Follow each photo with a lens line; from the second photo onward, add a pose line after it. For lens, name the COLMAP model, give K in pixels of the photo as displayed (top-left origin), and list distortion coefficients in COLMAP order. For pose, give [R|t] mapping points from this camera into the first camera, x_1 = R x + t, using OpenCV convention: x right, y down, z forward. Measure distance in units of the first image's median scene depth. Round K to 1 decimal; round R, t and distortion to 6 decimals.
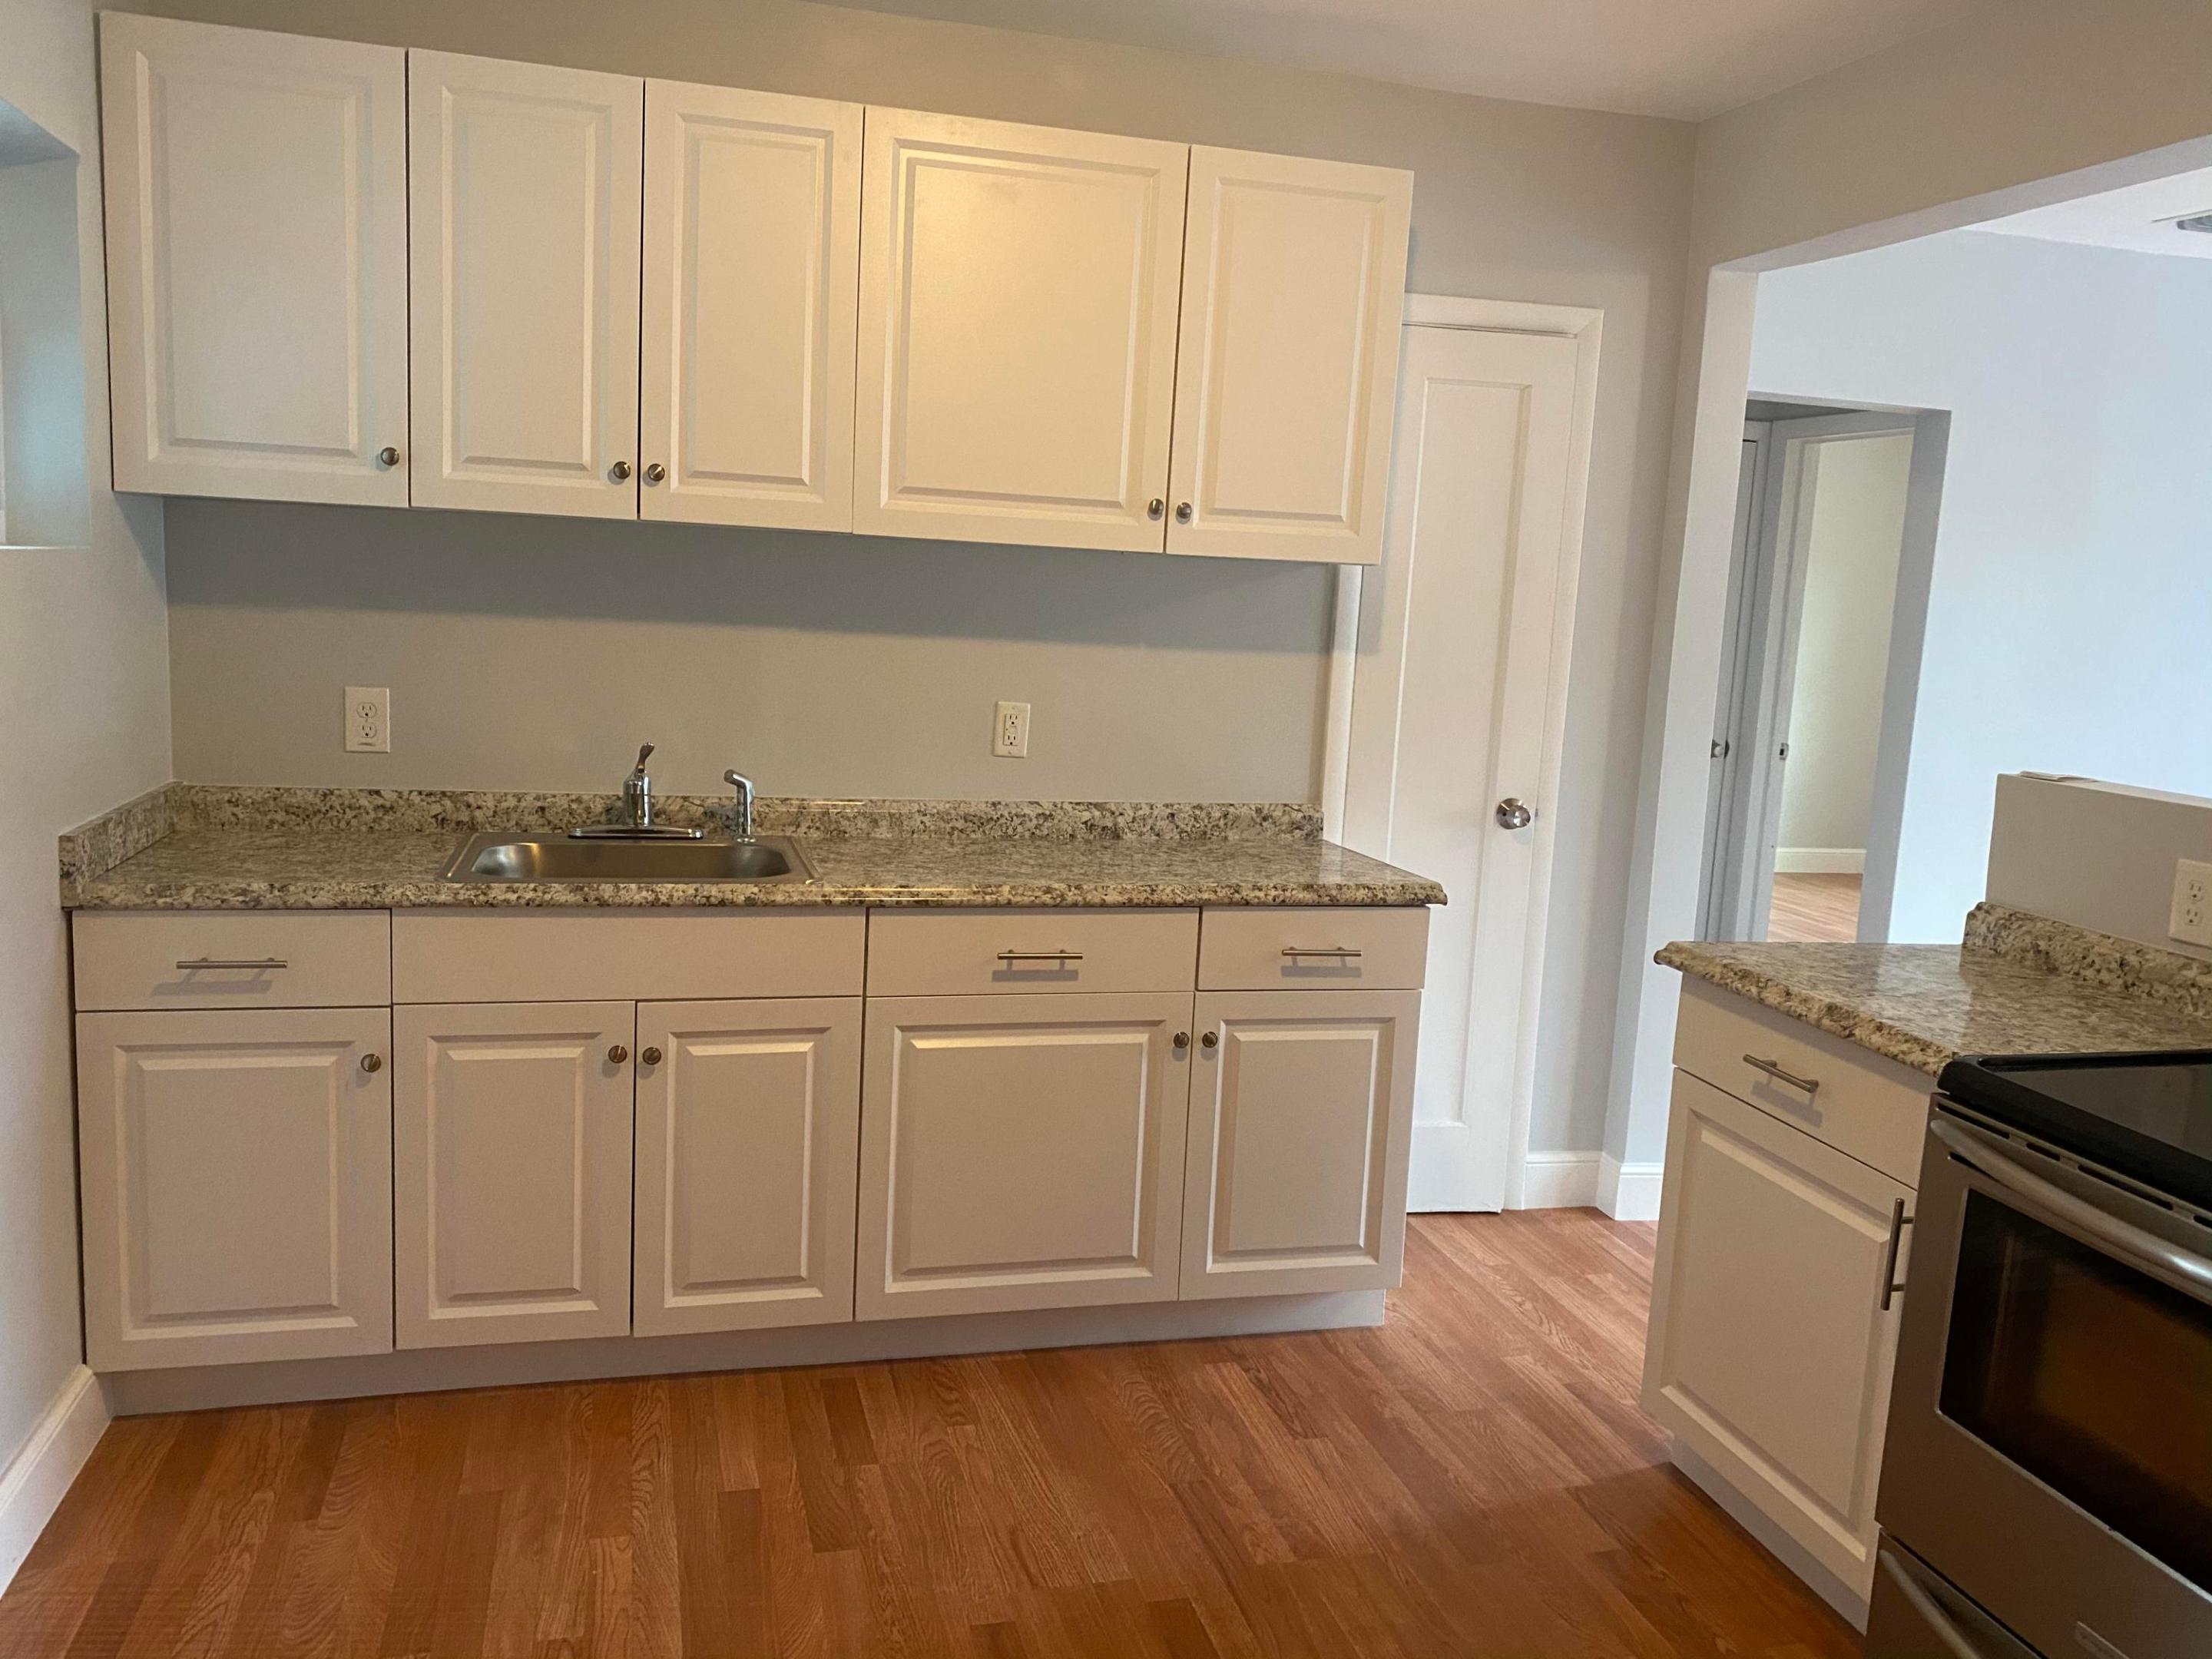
lens RADIAL K [[1694.3, 0, 1113.2], [0, 1694.3, 810.4], [0, 0, 1]] dist [0.015313, -0.011847]
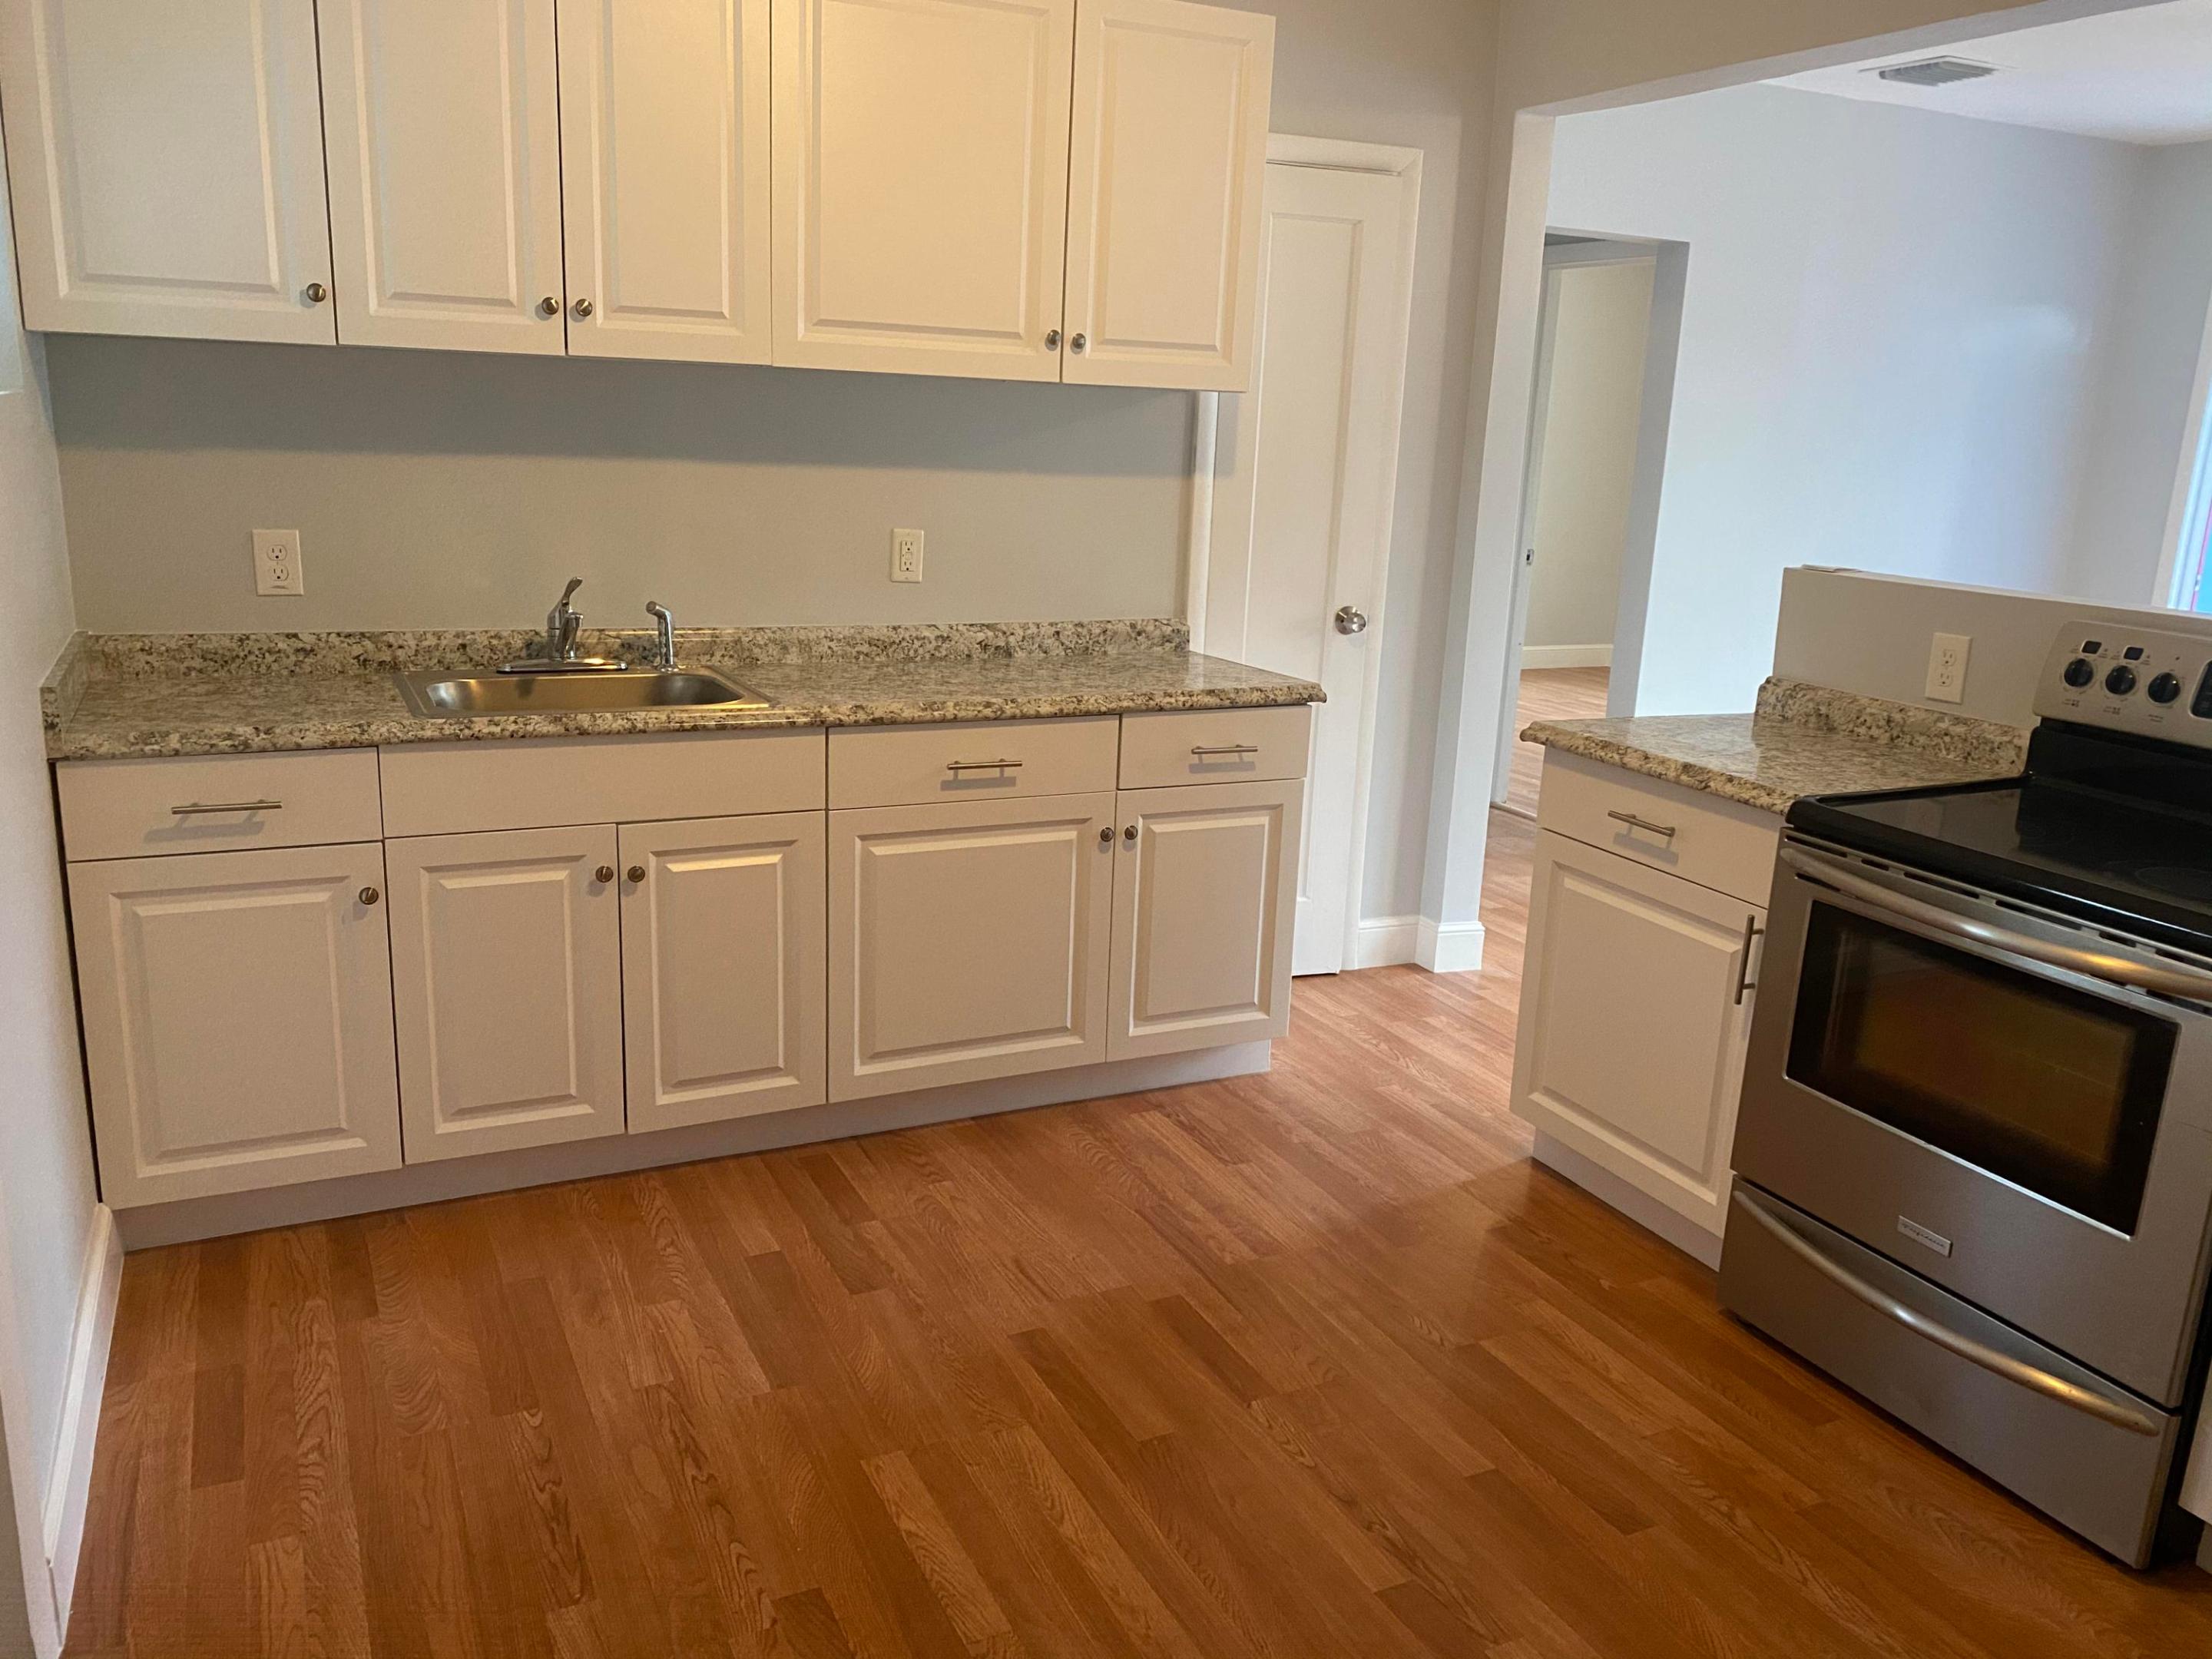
lens RADIAL K [[1694.3, 0, 1091.6], [0, 1694.3, 836.7], [0, 0, 1]] dist [0.015313, -0.011847]
pose [[0.981089, -0.058937, 0.184365, -0.181896], [0.036962, 0.992033, 0.120437, 0.003930], [-0.189995, -0.111345, 0.975451, -0.085605]]
